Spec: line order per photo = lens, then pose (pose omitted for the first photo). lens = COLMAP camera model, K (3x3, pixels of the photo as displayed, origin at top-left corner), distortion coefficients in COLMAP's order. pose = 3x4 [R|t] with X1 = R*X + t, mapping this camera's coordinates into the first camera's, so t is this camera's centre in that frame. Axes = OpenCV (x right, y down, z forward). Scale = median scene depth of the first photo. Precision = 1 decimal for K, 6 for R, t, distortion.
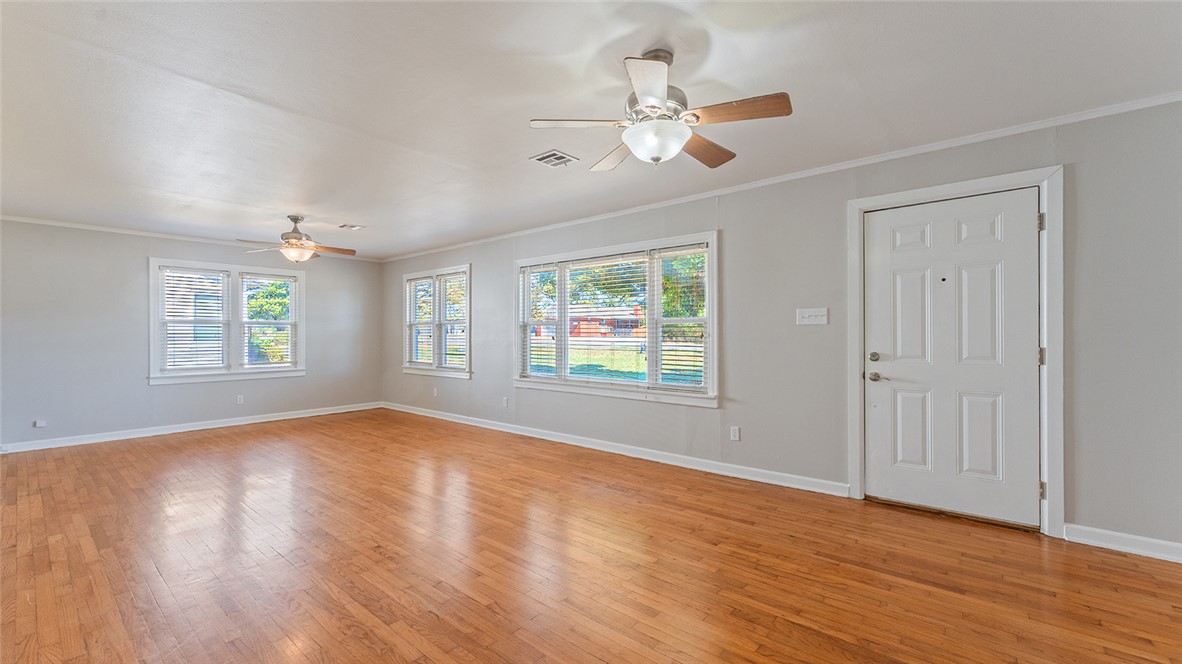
lens RADIAL K [[479.1, 0, 587.8], [0, 479.1, 339.5], [0, 0, 1]] dist [-0.001817, -0.000078]
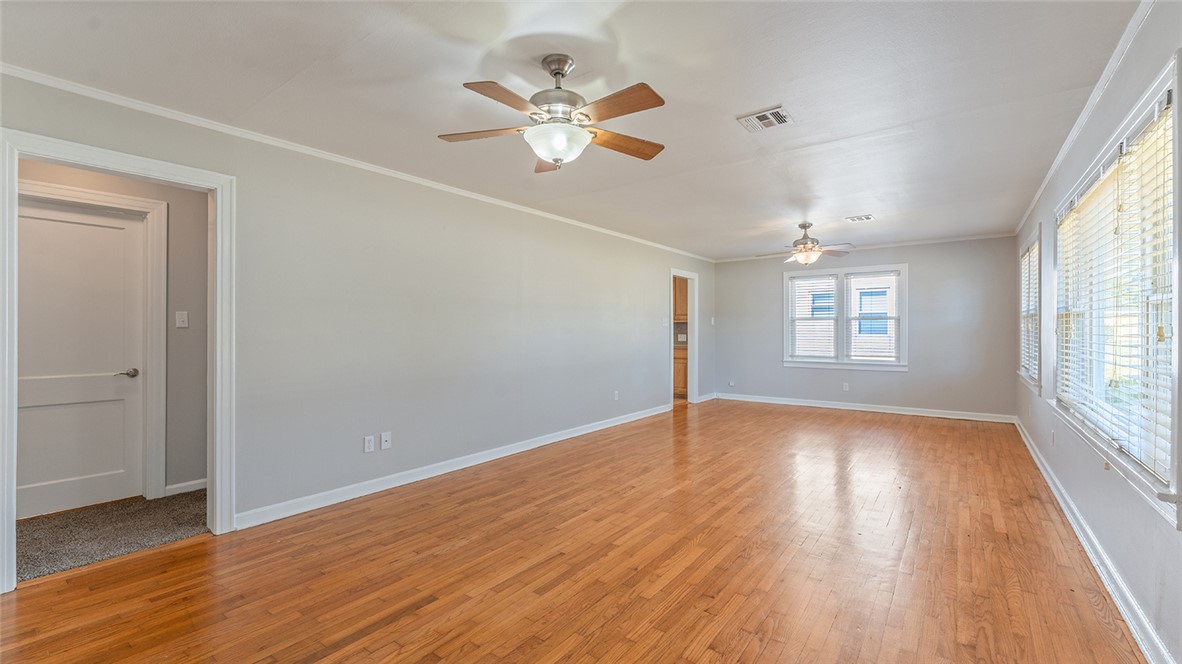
lens RADIAL K [[493.1, 0, 591.0], [0, 493.1, 332.0], [0, 0, 1]] dist [0.000255, -0.000005]
pose [[0.060193, 0.007396, -0.998159, 0.411533], [-0.010111, 0.999926, 0.006799, -0.005475], [0.998136, 0.009683, 0.060263, 0.346070]]
